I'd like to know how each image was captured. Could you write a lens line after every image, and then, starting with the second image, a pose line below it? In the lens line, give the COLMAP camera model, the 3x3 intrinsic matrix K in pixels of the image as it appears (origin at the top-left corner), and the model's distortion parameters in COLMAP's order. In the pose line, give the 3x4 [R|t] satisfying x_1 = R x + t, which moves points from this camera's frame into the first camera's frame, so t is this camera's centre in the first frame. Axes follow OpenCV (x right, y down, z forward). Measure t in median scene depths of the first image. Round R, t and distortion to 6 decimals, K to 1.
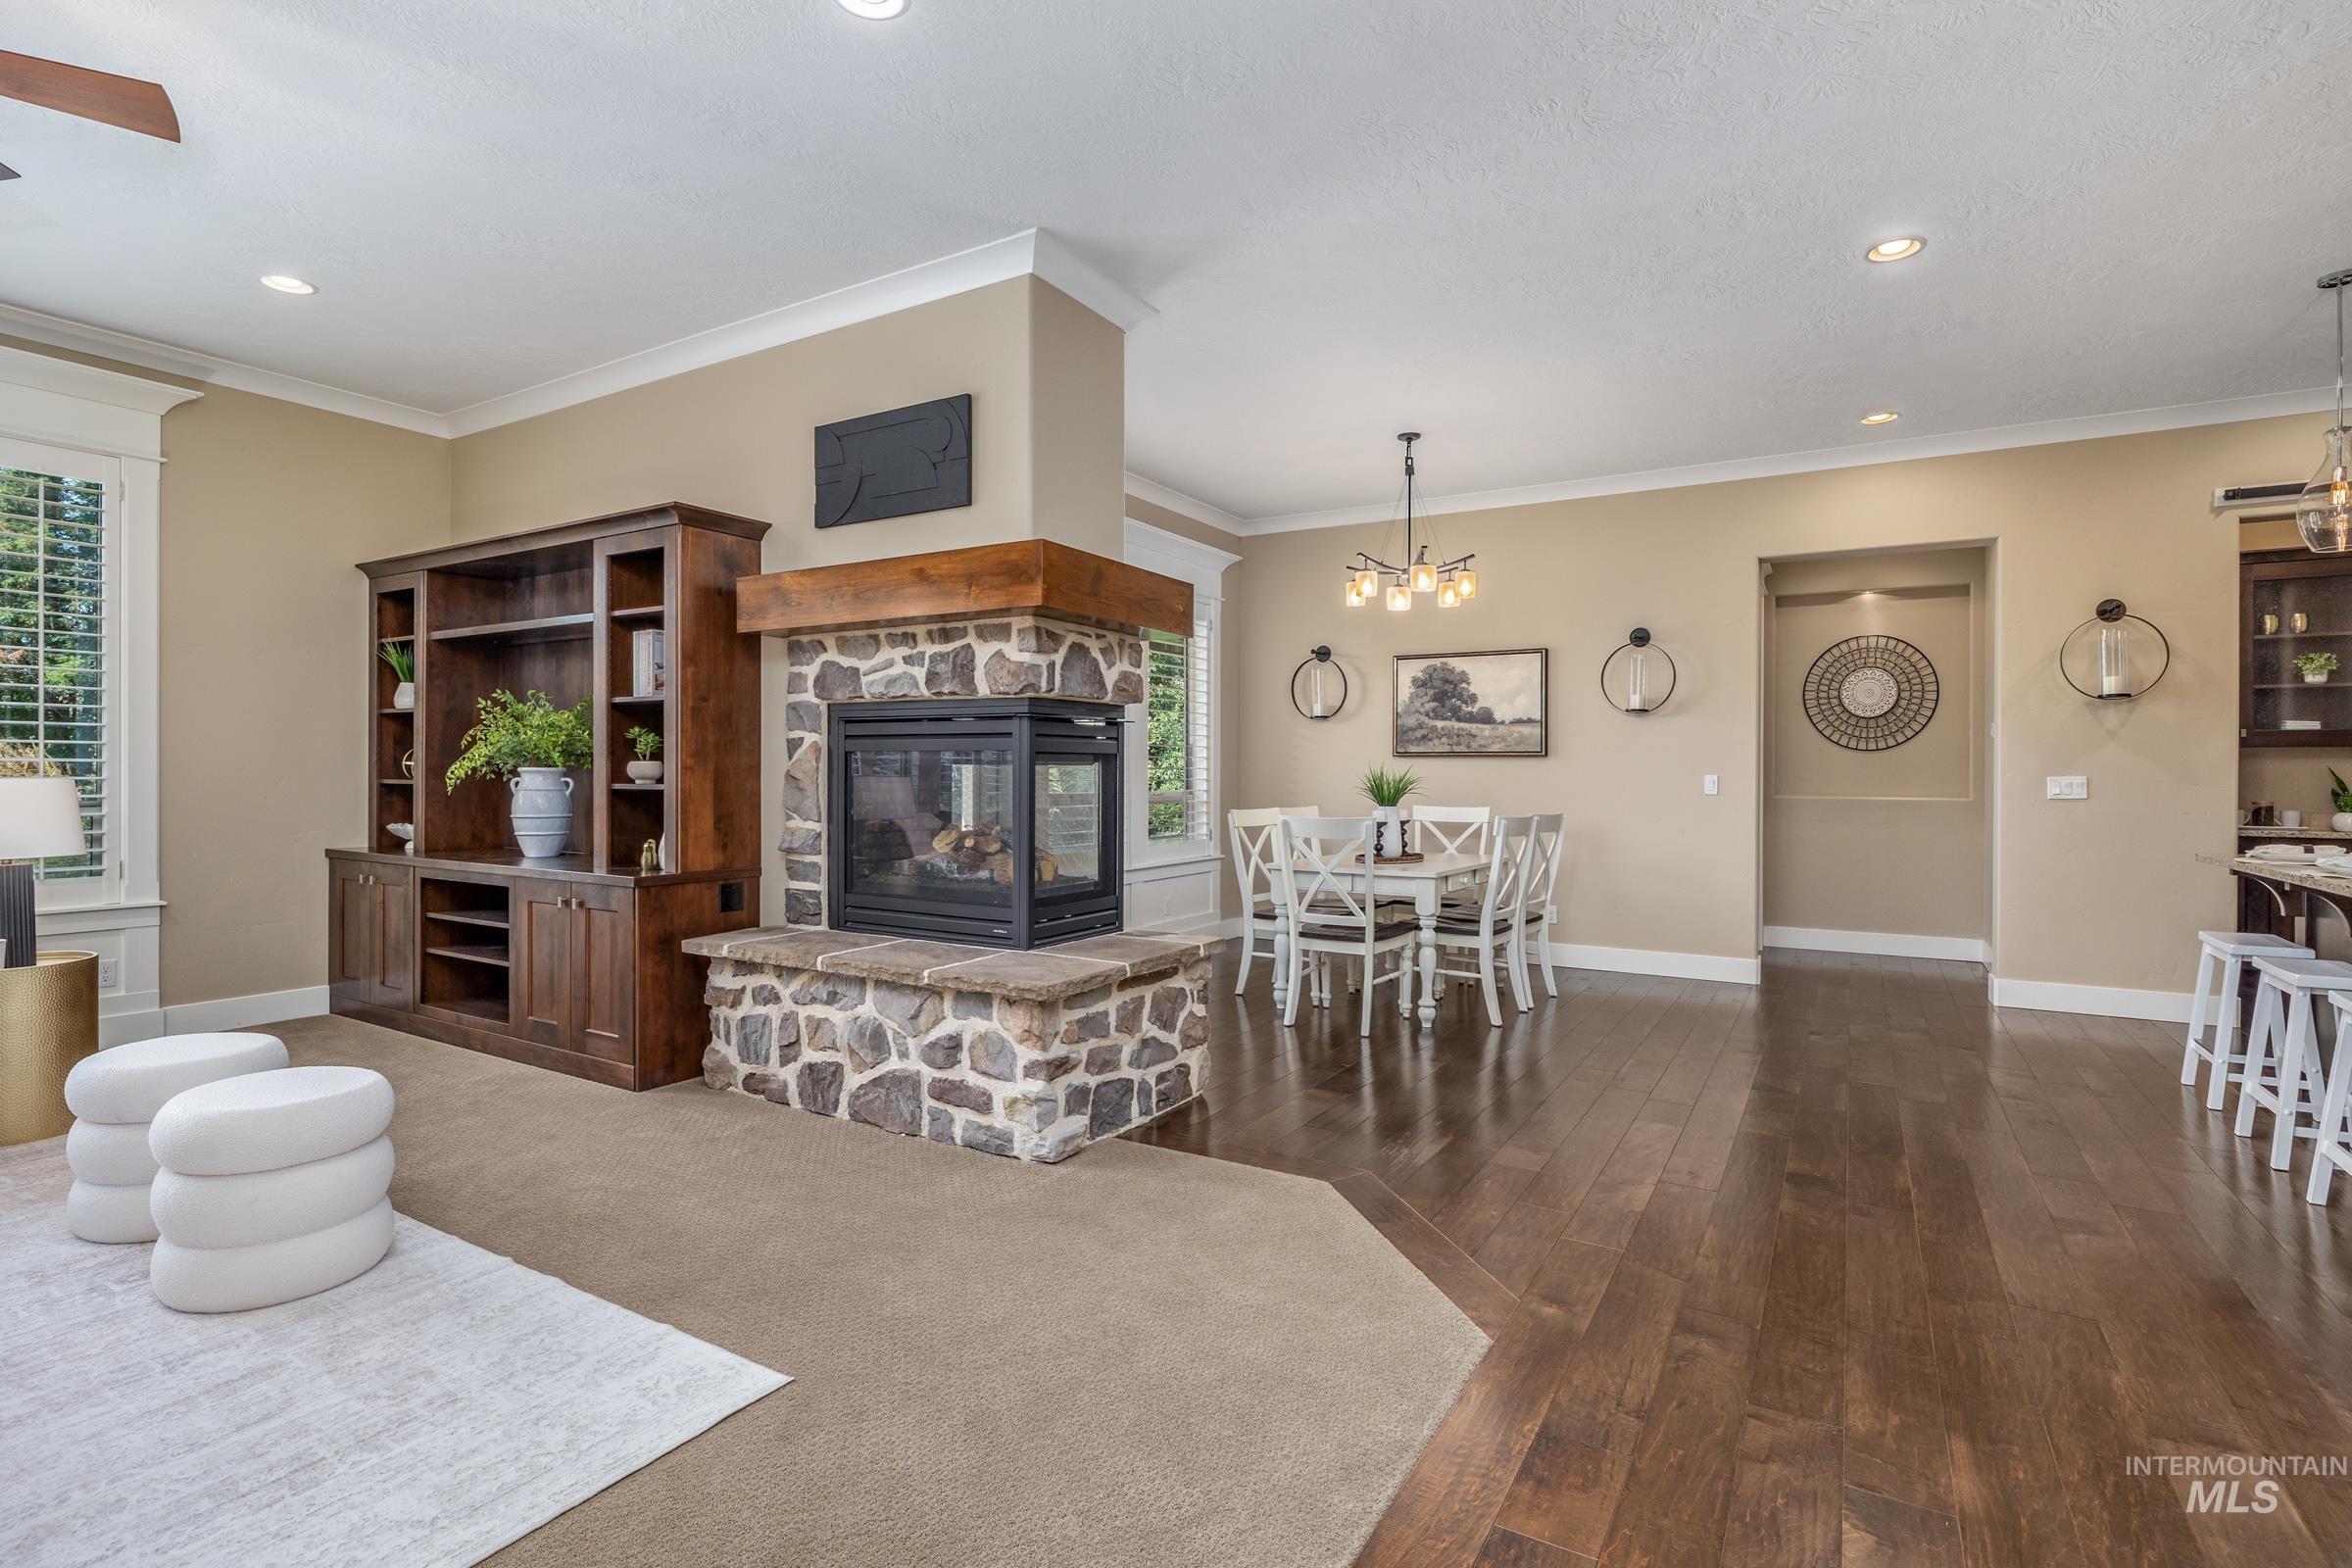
lens RADIAL K [[1123.9, 0, 1176.0], [0, 1123.9, 784.0], [0, 0, 1]] dist [-0.004588, 0.000524]
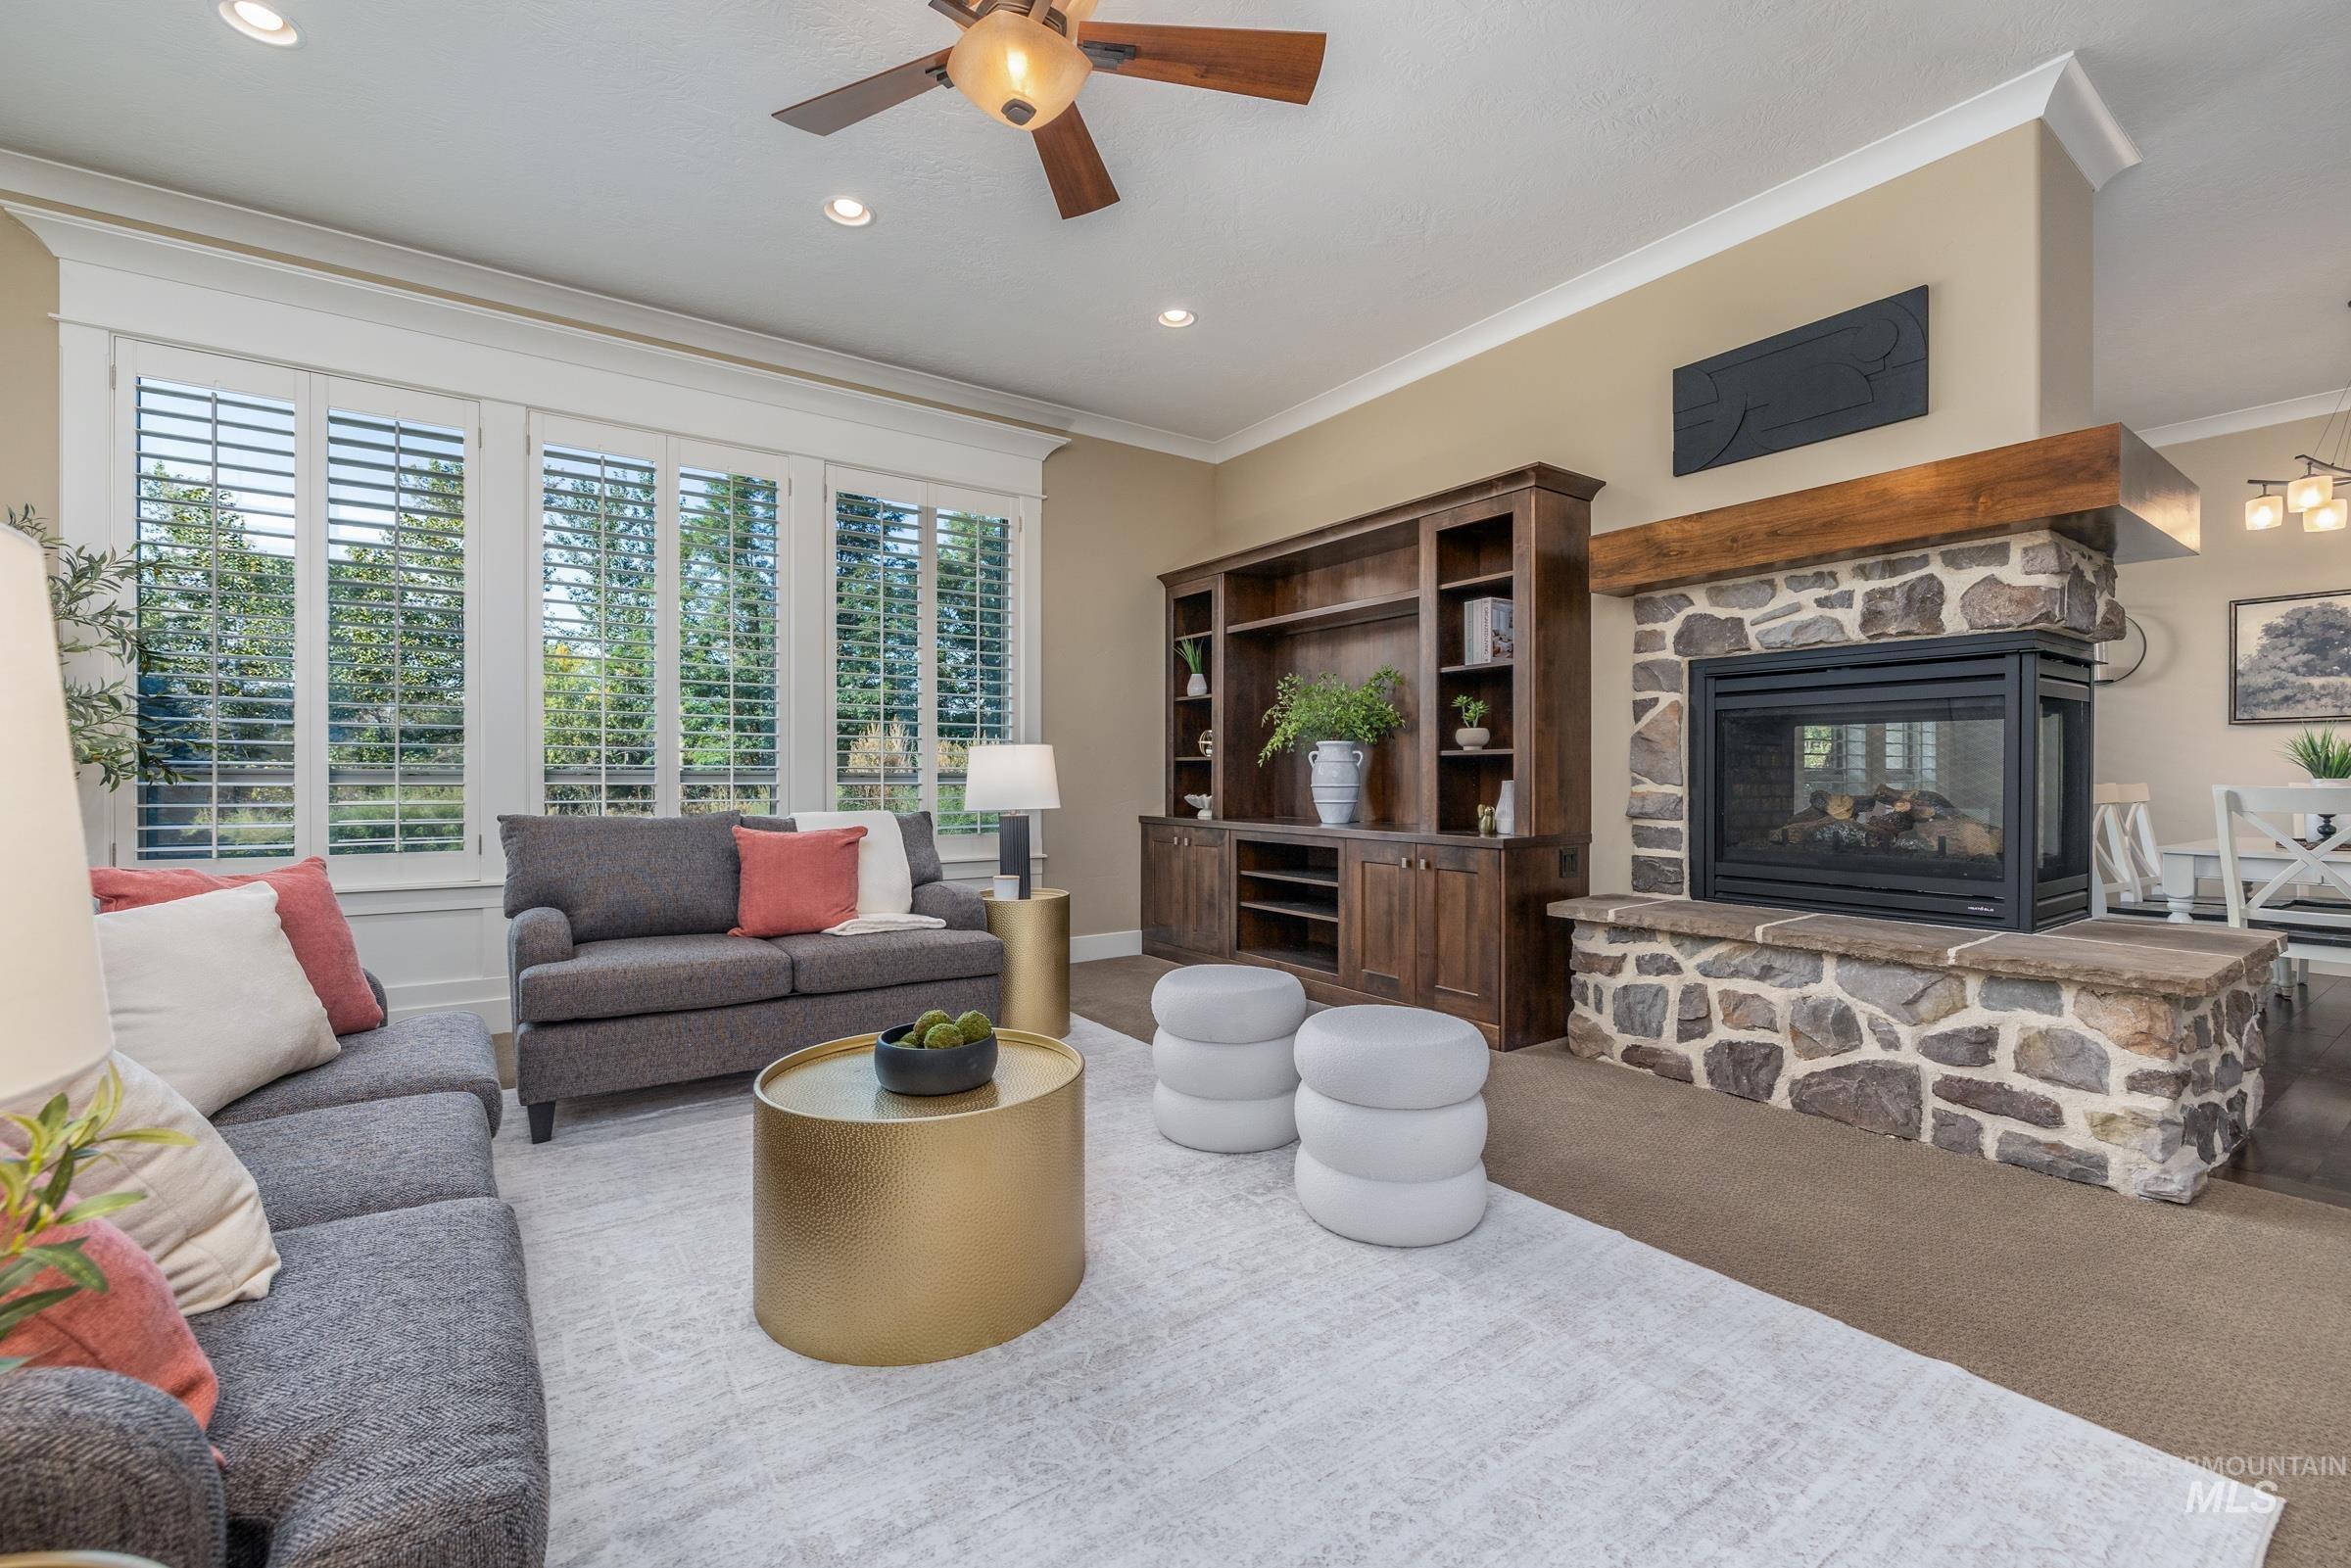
lens RADIAL K [[991.1, 0, 1178.9], [0, 991.1, 781.5], [0, 0, 1]] dist [0.002272, 0.000562]
pose [[0.917494, -0.003660, -0.397732, -0.392024], [0.001016, 0.999976, -0.006858, 0.037584], [0.397747, 0.005888, 0.917476, 0.066617]]
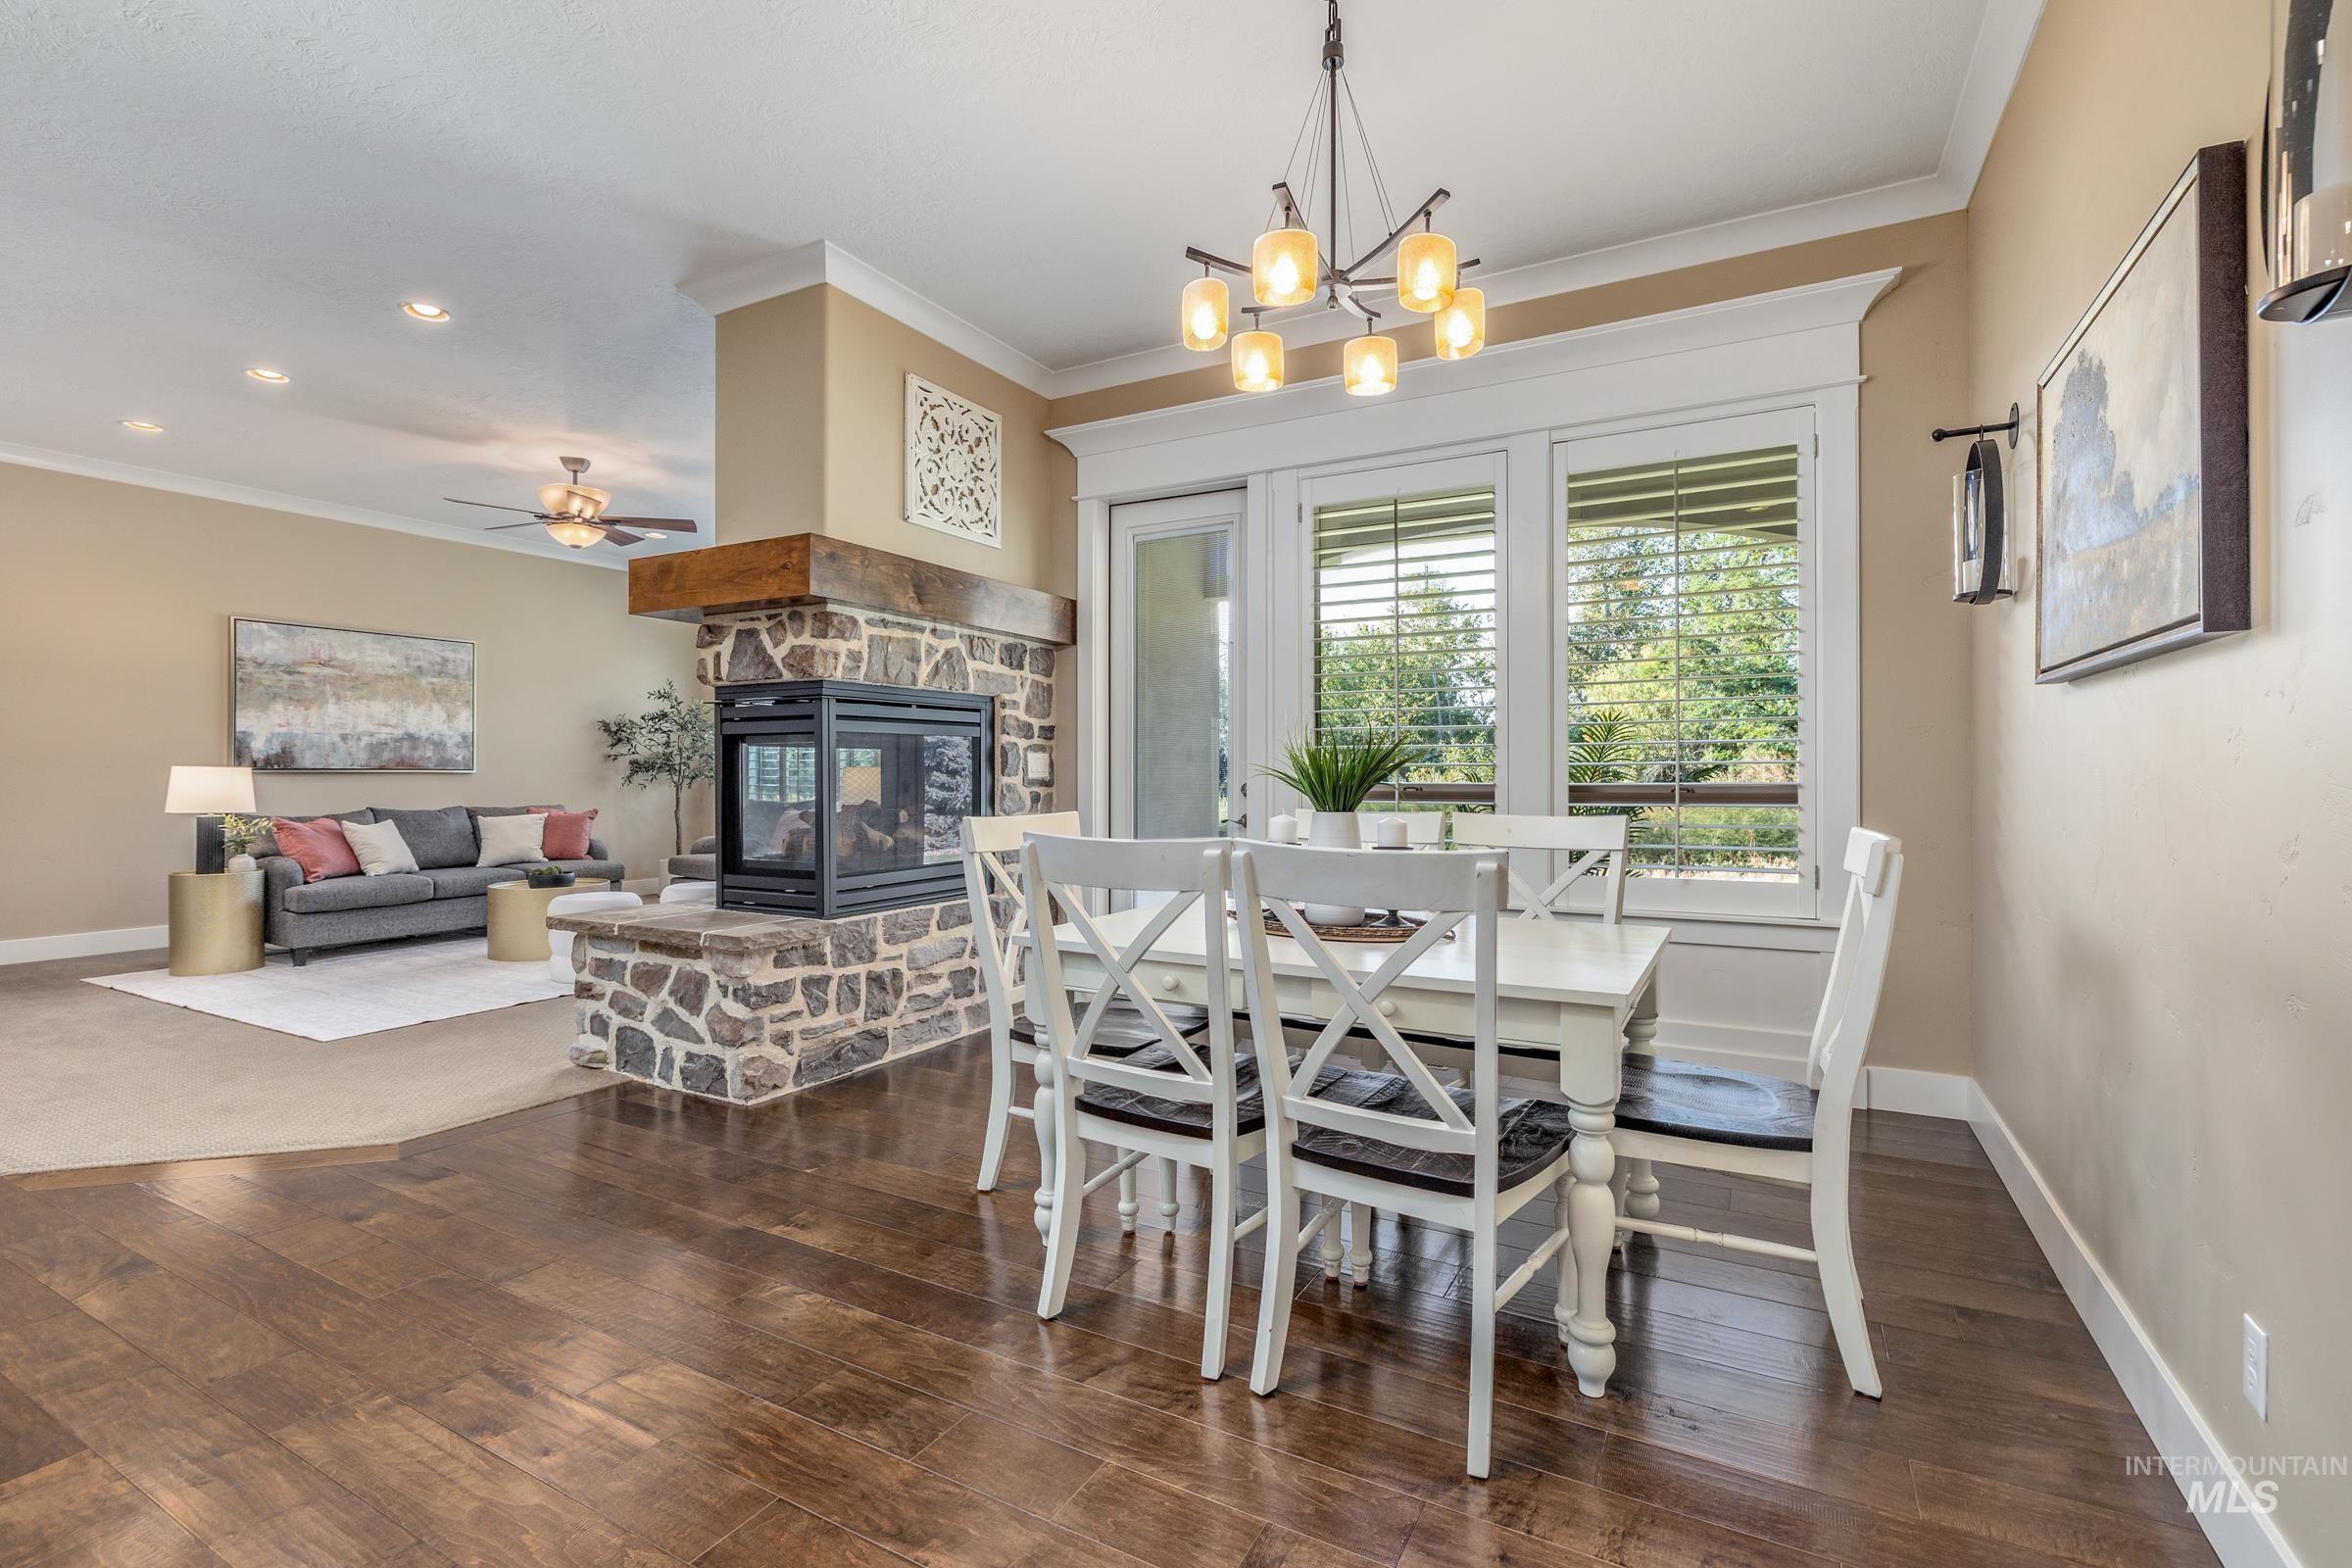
lens RADIAL K [[1064.3, 0, 1173.5], [0, 1064.3, 781.6], [0, 0, 1]] dist [-0.007823, 0.002165]
pose [[0.043498, 0.004207, -0.999045, 0.894358], [-0.008762, 0.999954, 0.003829, 0.010198], [0.999015, 0.008587, 0.043533, 1.309745]]
